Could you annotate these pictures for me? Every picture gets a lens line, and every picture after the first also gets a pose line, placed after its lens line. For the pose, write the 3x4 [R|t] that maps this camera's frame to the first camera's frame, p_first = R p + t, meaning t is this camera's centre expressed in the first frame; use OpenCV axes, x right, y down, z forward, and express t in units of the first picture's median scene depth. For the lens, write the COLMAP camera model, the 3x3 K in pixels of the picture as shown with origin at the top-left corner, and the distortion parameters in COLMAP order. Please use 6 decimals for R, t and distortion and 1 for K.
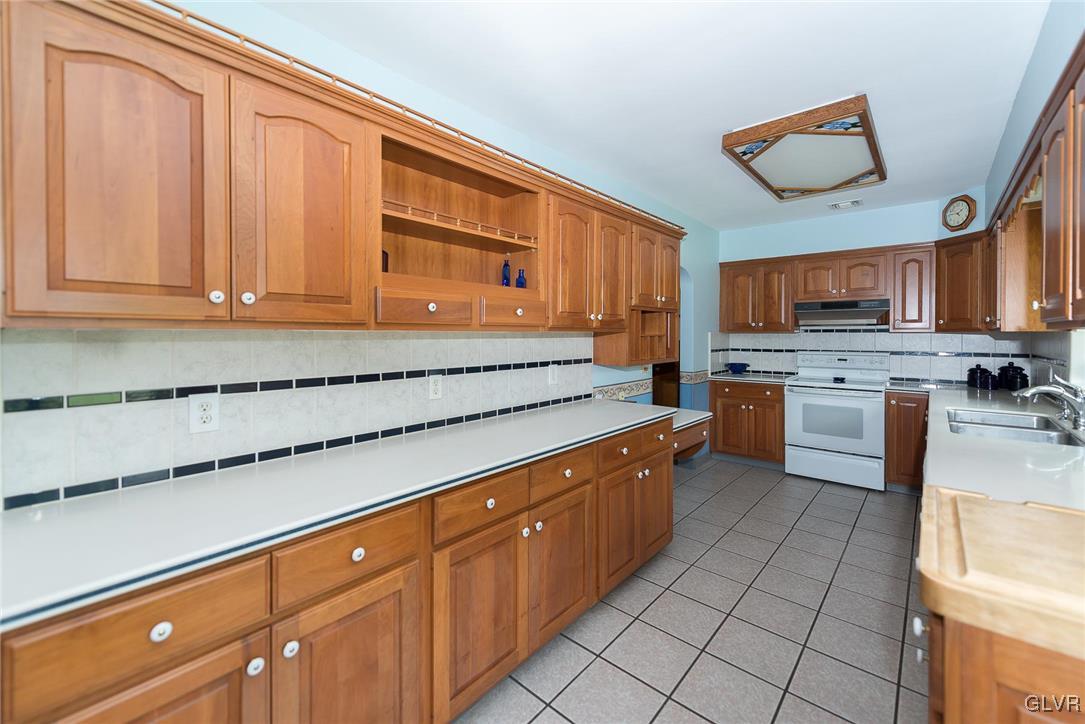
lens RADIAL K [[438.0, 0, 562.2], [0, 438.0, 336.6], [0, 0, 1]] dist [-0.000254, -0.000042]
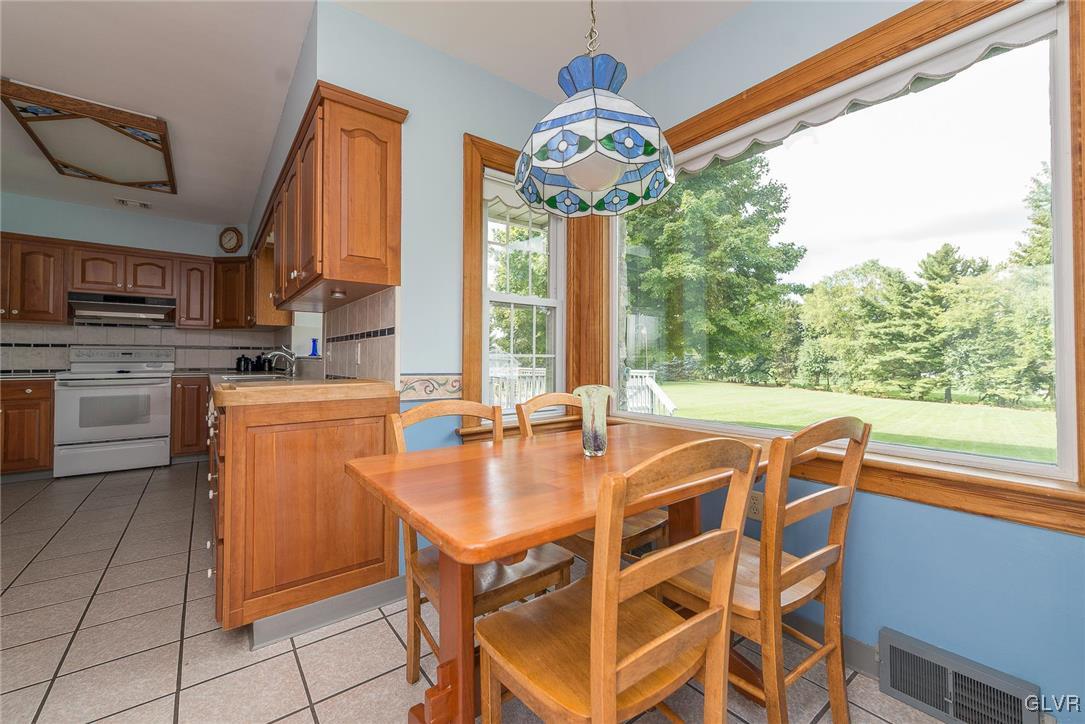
lens RADIAL K [[436.1, 0, 536.6], [0, 436.1, 353.2], [0, 0, 1]] dist [0.000305, -0.000275]
pose [[0.222410, 0.016318, 0.974817, -0.155153], [0.003344, 0.999841, -0.017500, 0.078899], [-0.974947, 0.007152, 0.222320, -0.176612]]
